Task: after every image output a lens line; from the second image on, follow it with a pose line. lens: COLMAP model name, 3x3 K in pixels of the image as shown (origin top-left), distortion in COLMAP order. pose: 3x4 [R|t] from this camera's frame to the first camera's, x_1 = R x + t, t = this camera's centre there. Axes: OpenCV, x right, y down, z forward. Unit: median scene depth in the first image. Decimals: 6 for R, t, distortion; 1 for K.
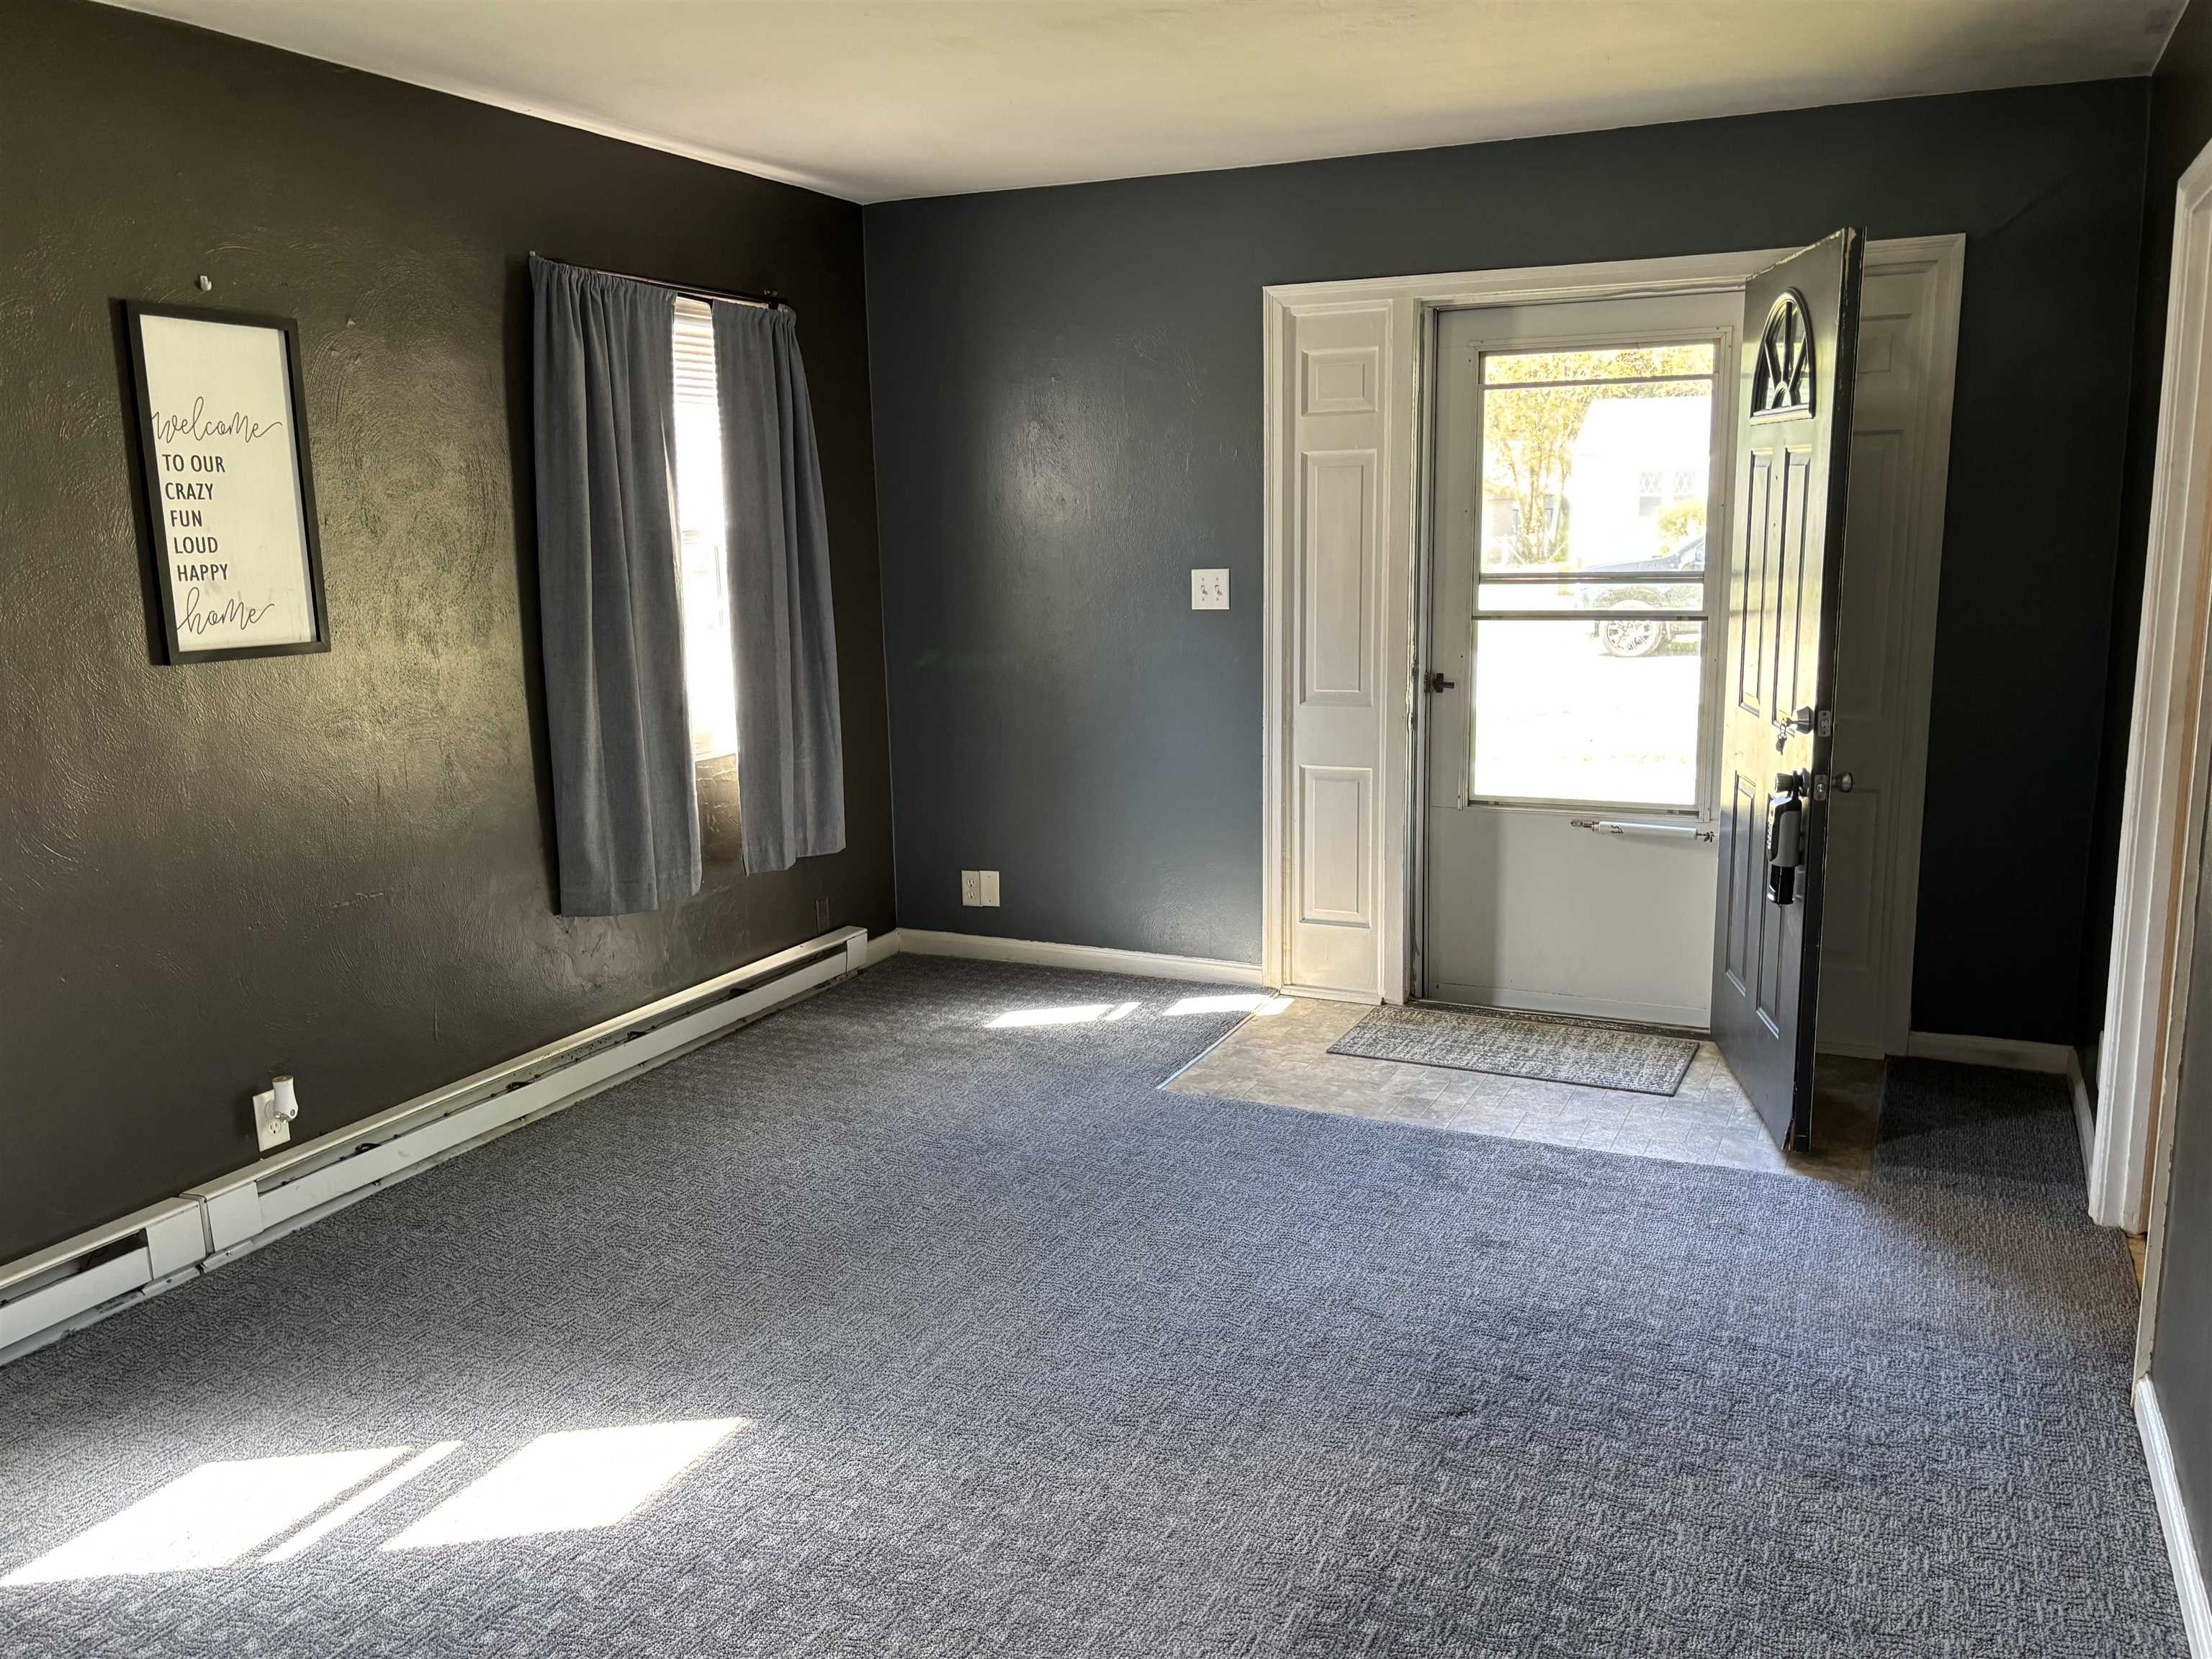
lens RADIAL K [[1780.9, 0, 1102.2], [0, 1780.9, 839.4], [0, 0, 1]] dist [0.005251, 0.002070]
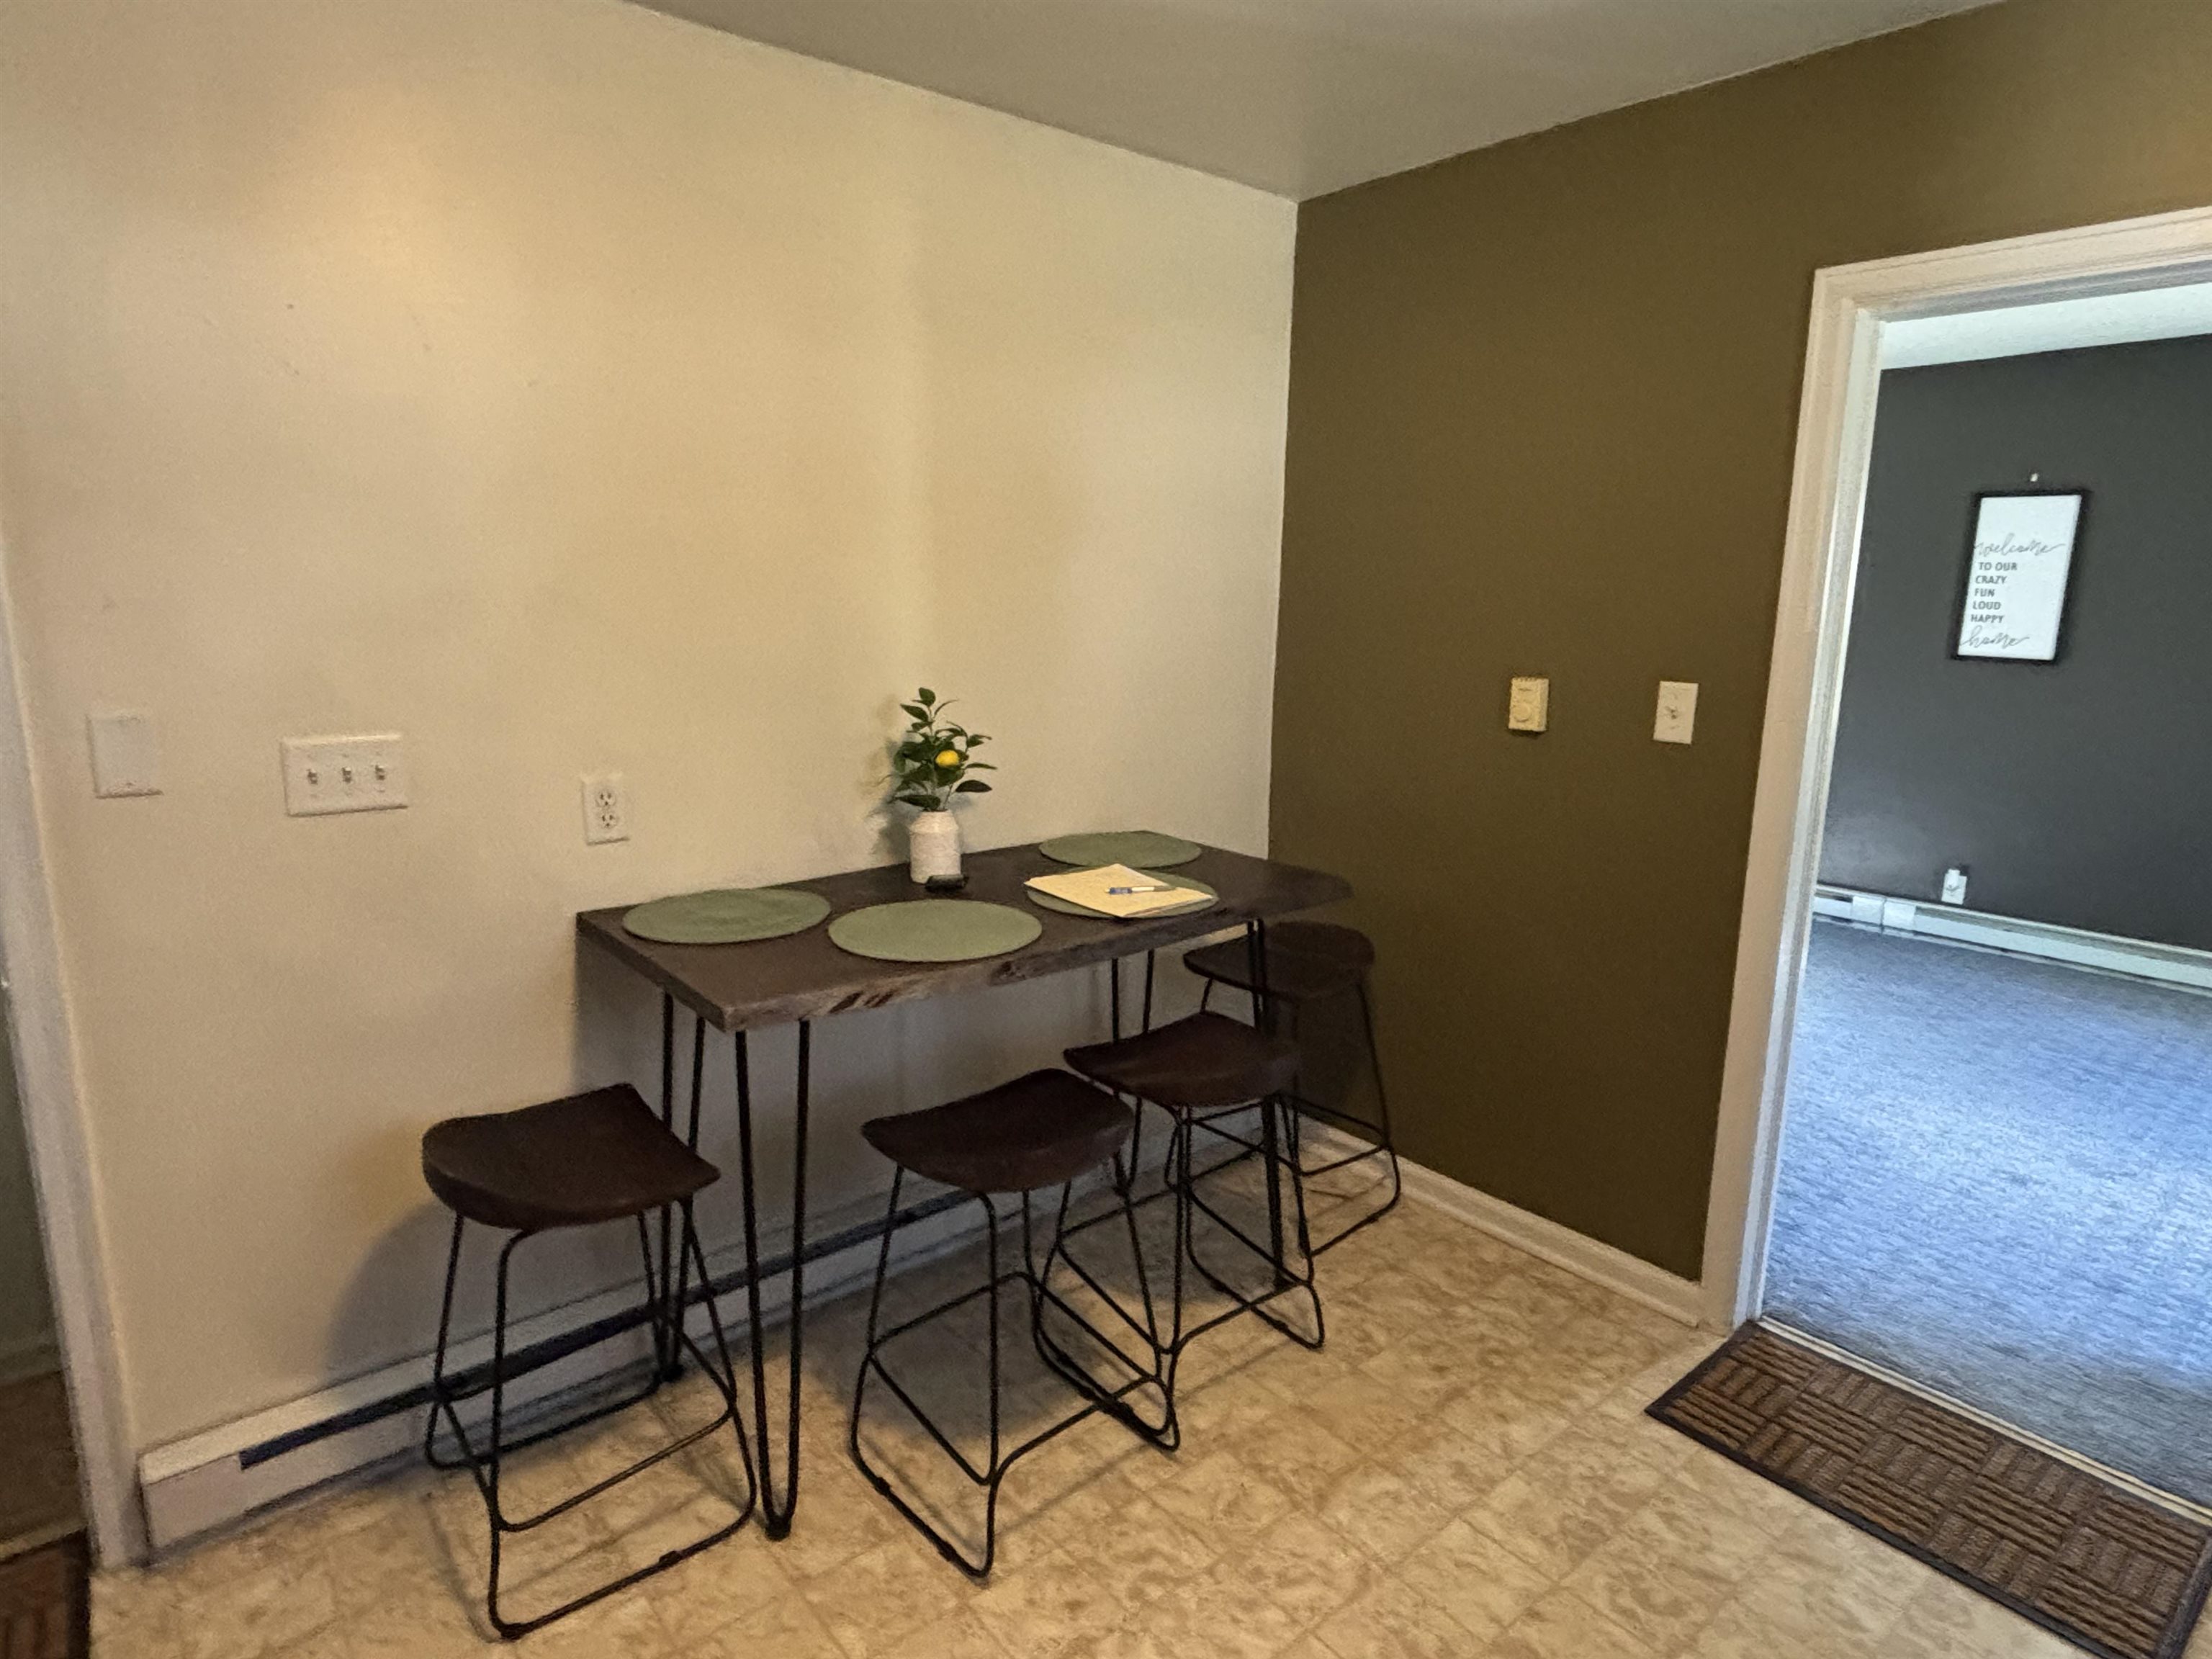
lens RADIAL K [[1245.6, 0, 1097.6], [0, 1245.6, 824.8], [0, 0, 1]] dist [-0.006616, -0.000655]
pose [[-0.429980, 0.192207, -0.882141, 1.261983], [-0.165175, 0.943837, 0.286161, -0.164884], [0.887600, 0.268752, -0.374084, 0.682454]]
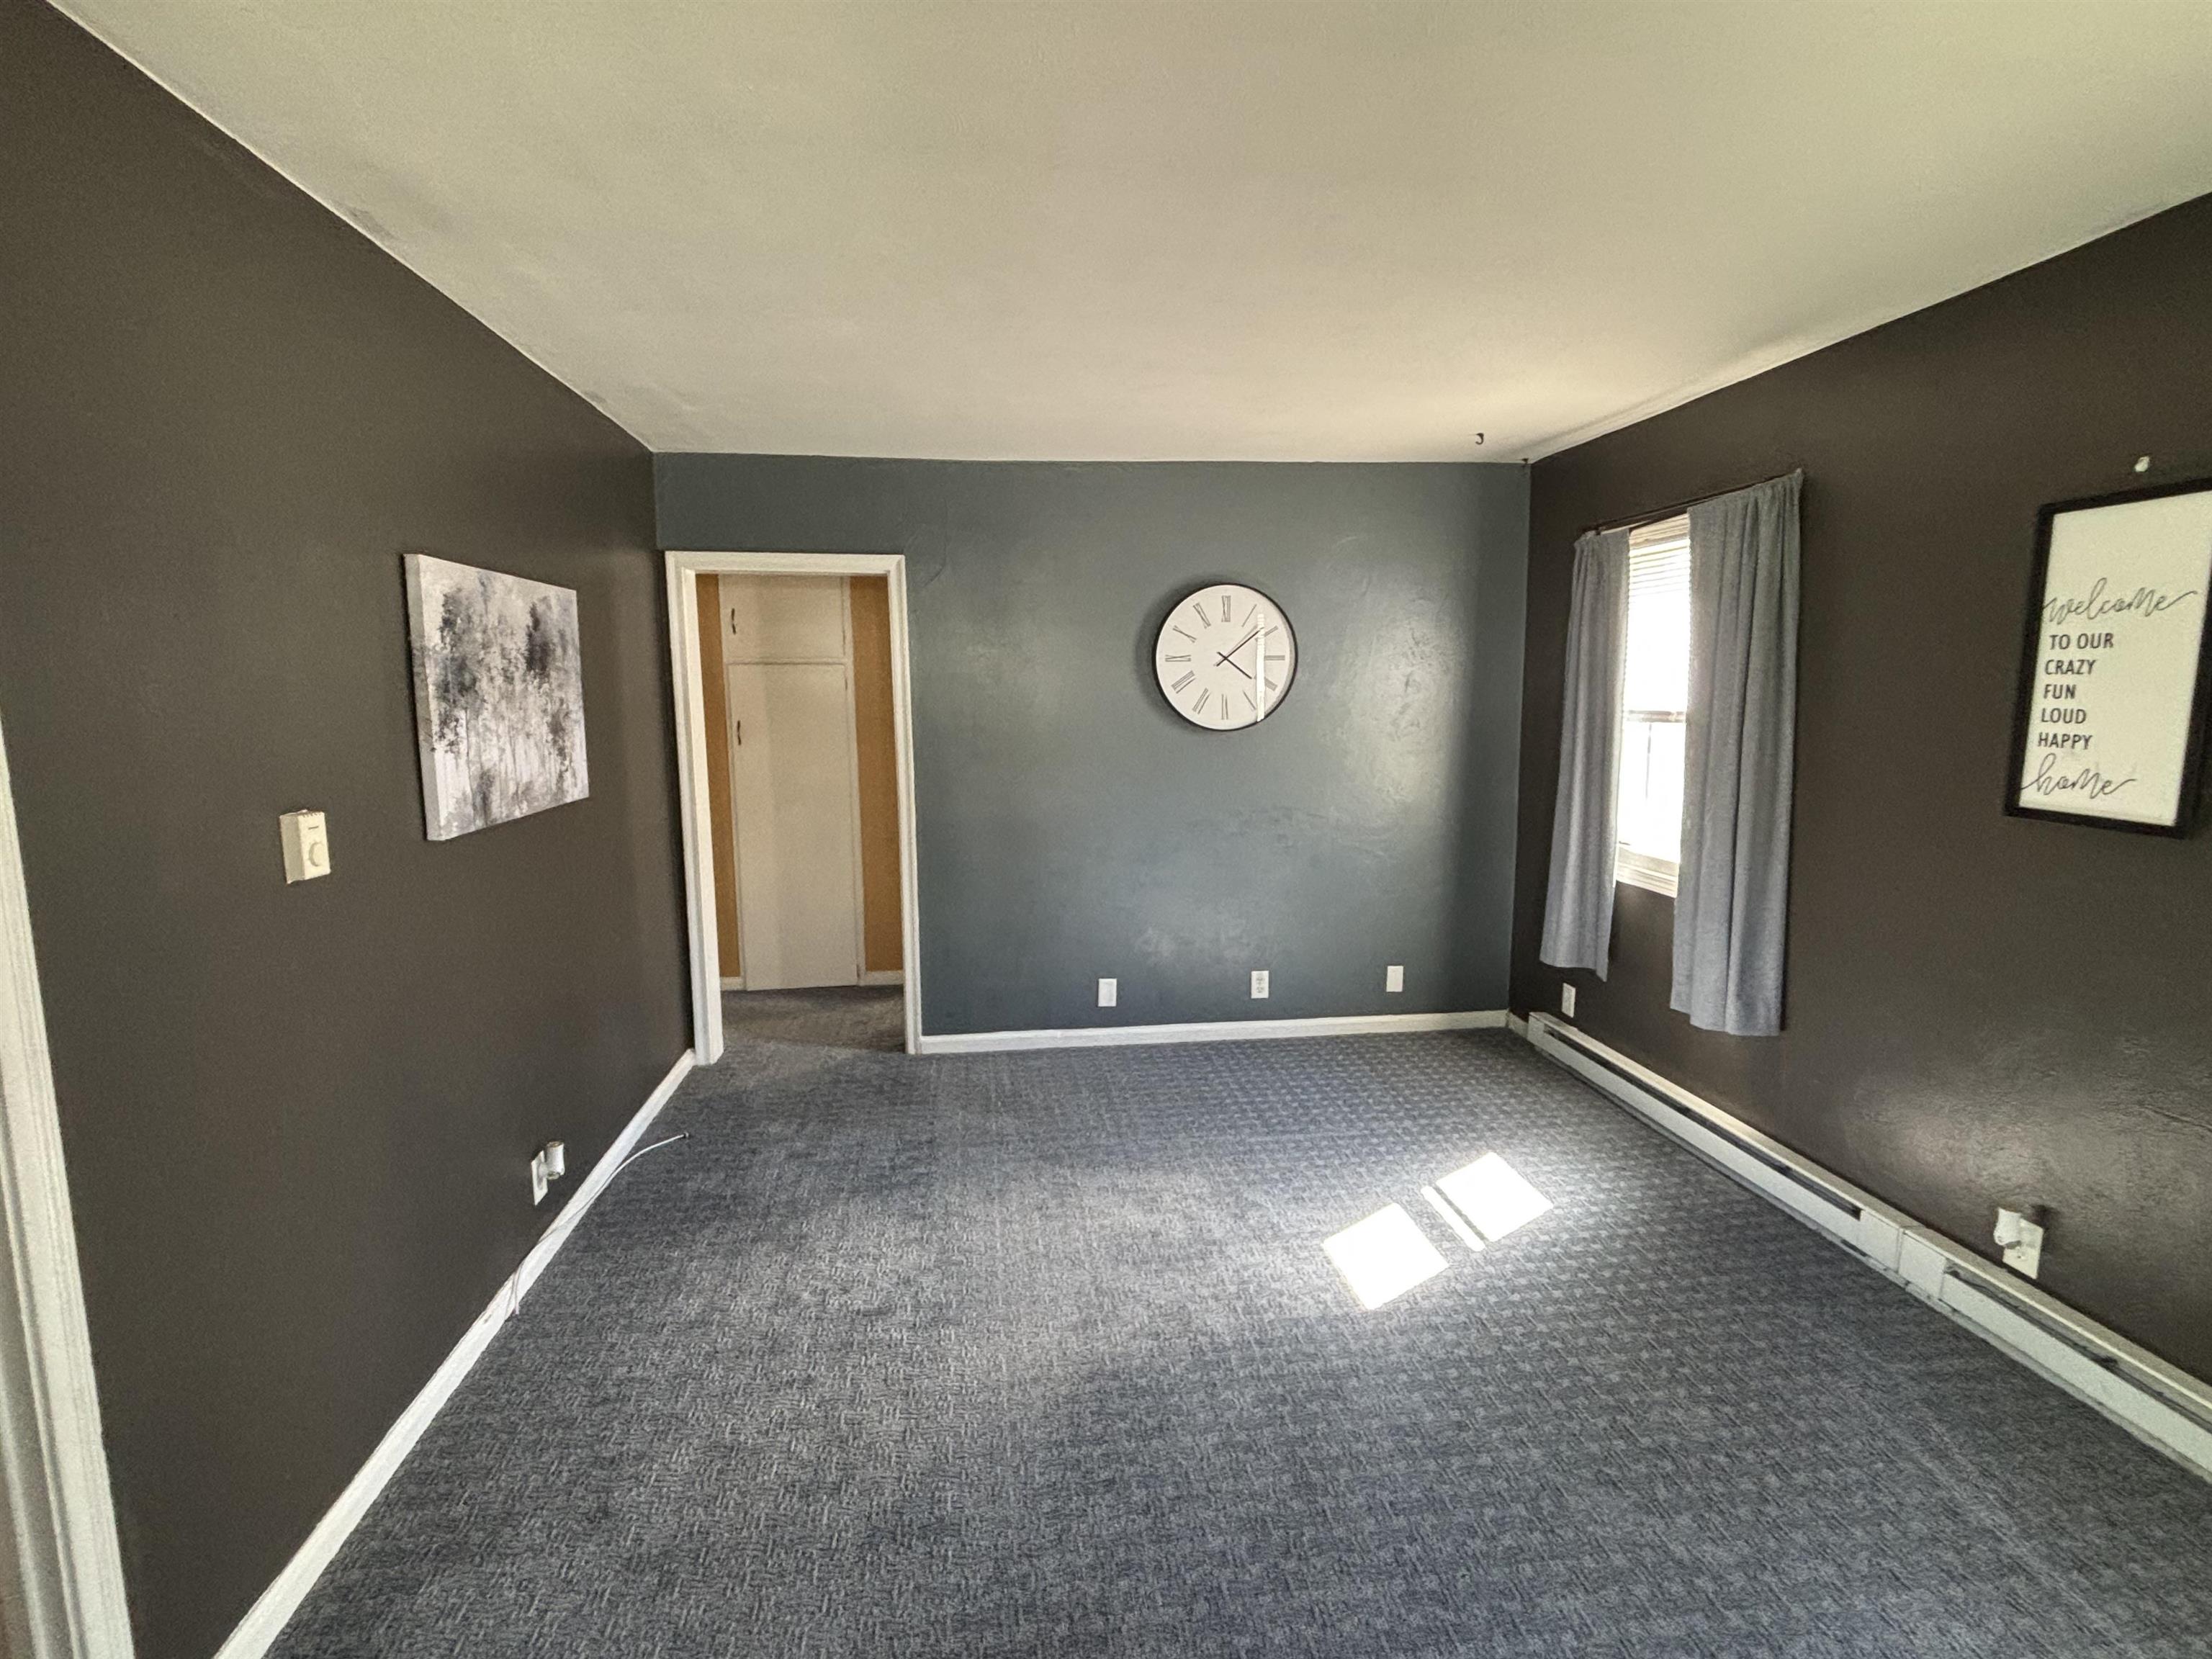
lens RADIAL K [[1063.4, 0, 1110.6], [0, 1063.4, 826.4], [0, 0, 1]] dist [0.001644, -0.009569]
pose [[-0.849726, 0.090272, -0.519438, 0.329821], [-0.075988, 0.953976, 0.290095, -0.242155], [0.521719, 0.285972, -0.803759, 1.225678]]
